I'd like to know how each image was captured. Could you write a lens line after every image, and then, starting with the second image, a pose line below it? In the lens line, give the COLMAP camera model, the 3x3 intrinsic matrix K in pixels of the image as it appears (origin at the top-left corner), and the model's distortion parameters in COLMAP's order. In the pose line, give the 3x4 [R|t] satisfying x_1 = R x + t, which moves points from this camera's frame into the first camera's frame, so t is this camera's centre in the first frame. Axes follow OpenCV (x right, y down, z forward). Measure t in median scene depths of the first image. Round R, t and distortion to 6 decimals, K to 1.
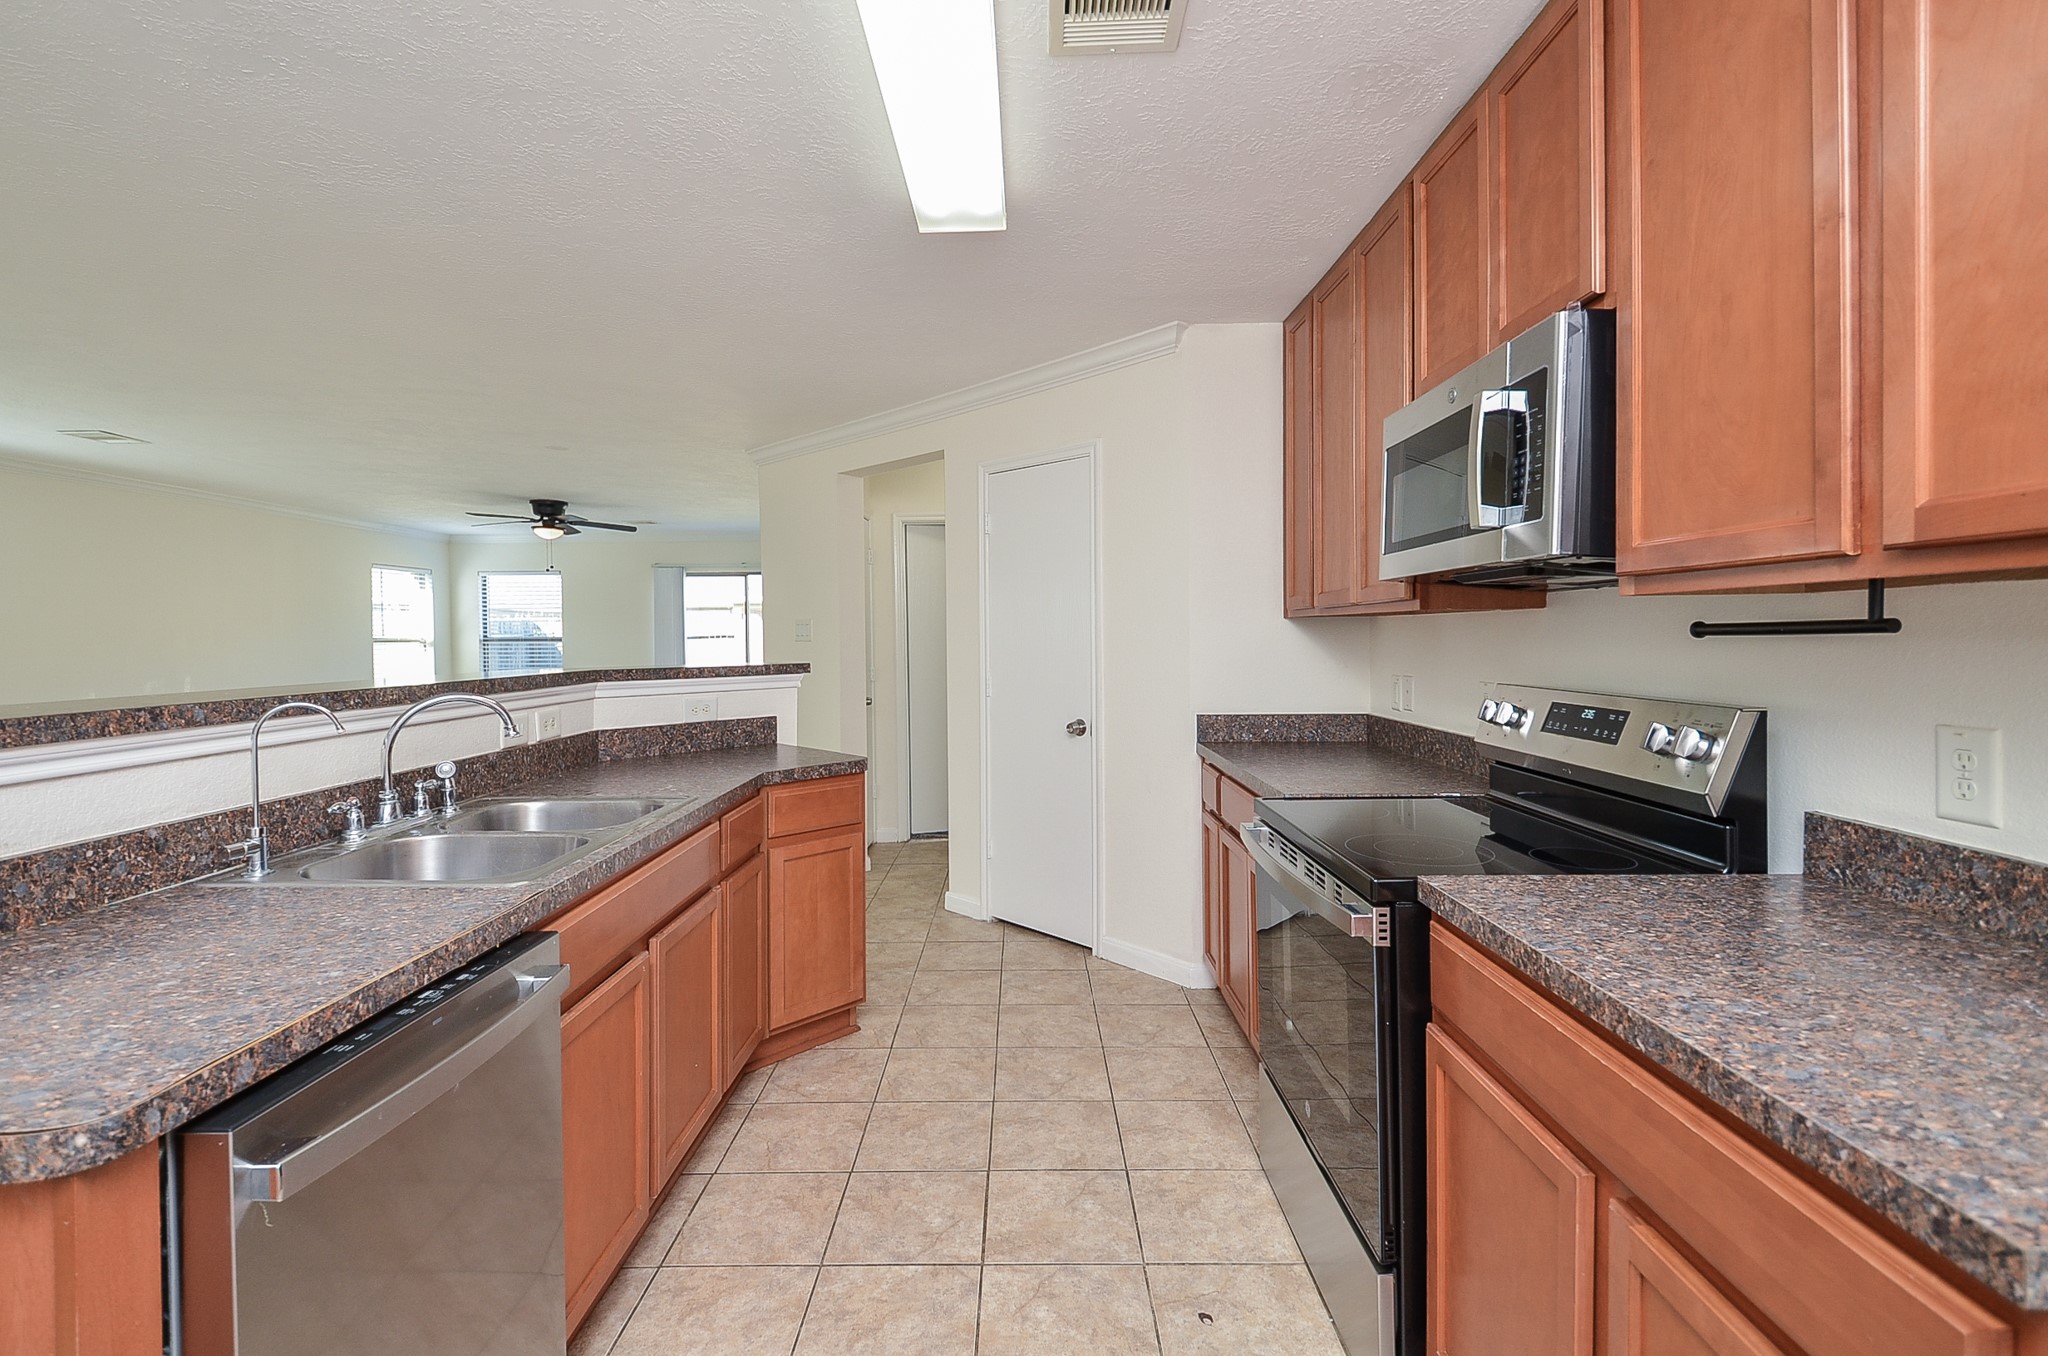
lens RADIAL K [[891.1, 0, 979.9], [0, 891.1, 643.1], [0, 0, 1]] dist [0.051743, -0.031210]
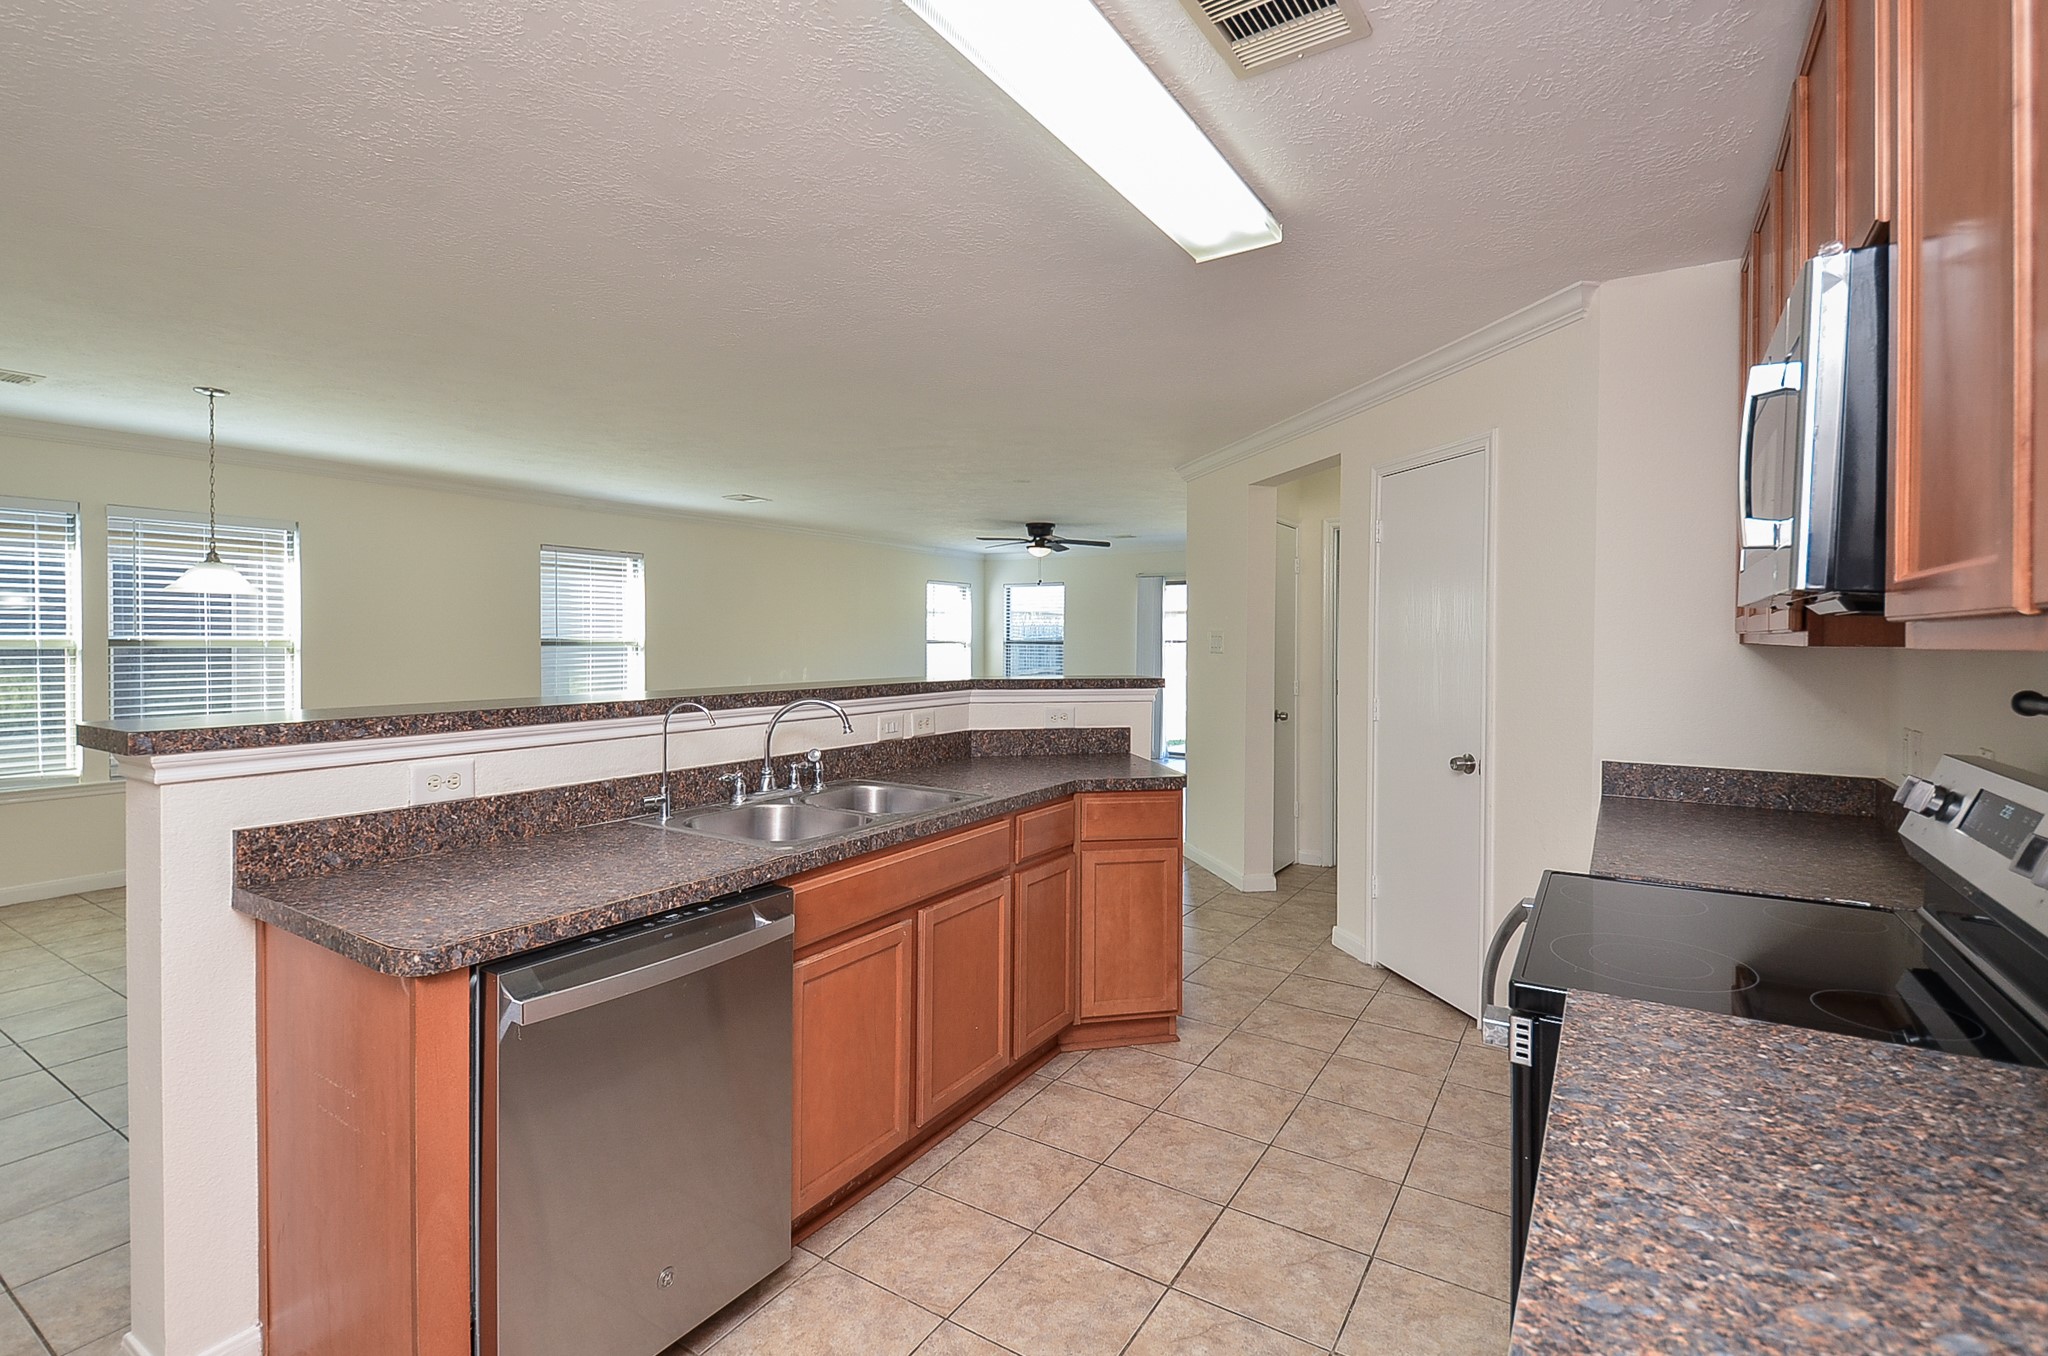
lens RADIAL K [[898.1, 0, 1022.3], [0, 898.1, 644.3], [0, 0, 1]] dist [0.052110, -0.032651]
pose [[0.858766, 0.016595, -0.512099, 0.322343], [-0.016566, 0.999852, 0.004620, -0.031524], [0.512100, 0.004516, 0.858914, 0.027657]]
